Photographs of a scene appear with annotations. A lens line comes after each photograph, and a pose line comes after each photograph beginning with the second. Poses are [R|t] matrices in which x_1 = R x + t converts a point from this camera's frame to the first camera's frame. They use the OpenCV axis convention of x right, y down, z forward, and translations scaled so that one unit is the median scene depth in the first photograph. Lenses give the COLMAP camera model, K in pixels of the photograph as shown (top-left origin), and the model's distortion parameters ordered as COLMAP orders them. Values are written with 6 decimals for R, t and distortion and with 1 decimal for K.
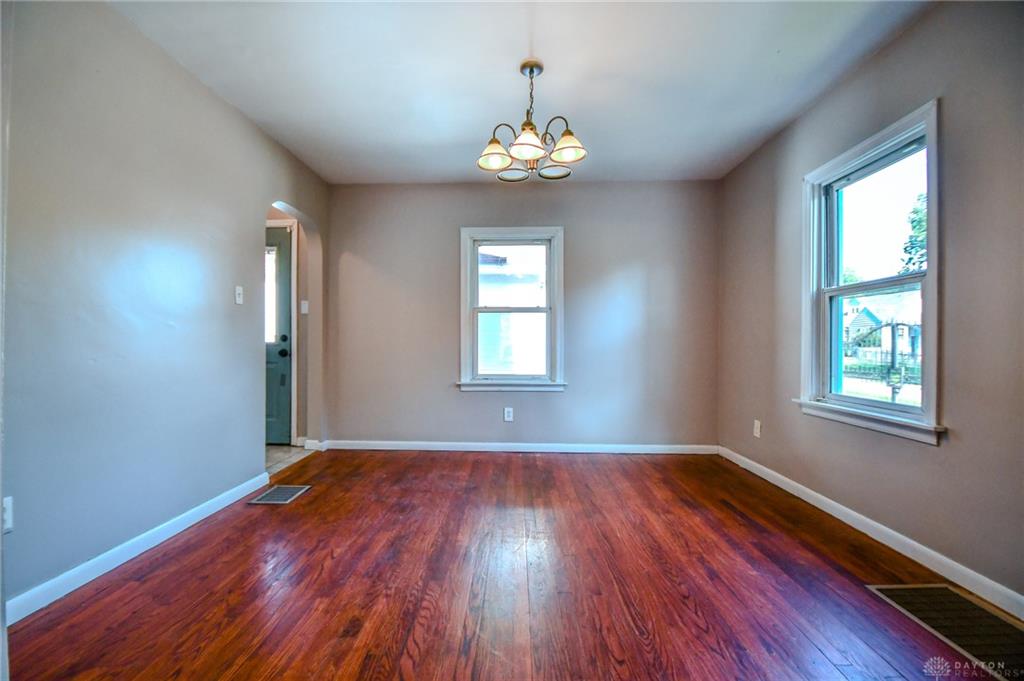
lens RADIAL K [[440.2, 0, 499.0], [0, 440.2, 347.6], [0, 0, 1]] dist [0.013313, -0.021740]
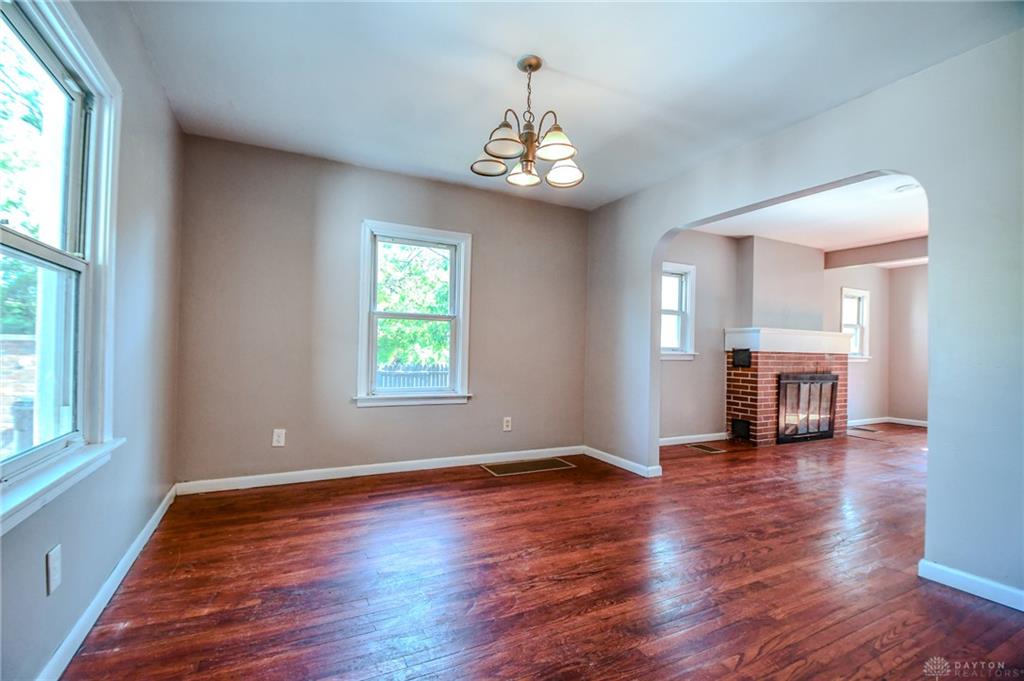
lens RADIAL K [[440.2, 0, 499.0], [0, 440.2, 347.6], [0, 0, 1]] dist [0.013313, -0.021740]
pose [[-0.464594, -0.006554, 0.885499, -0.849128], [-0.015611, 0.999878, -0.000789, -0.036285], [-0.885386, -0.014190, -0.464640, 1.735968]]
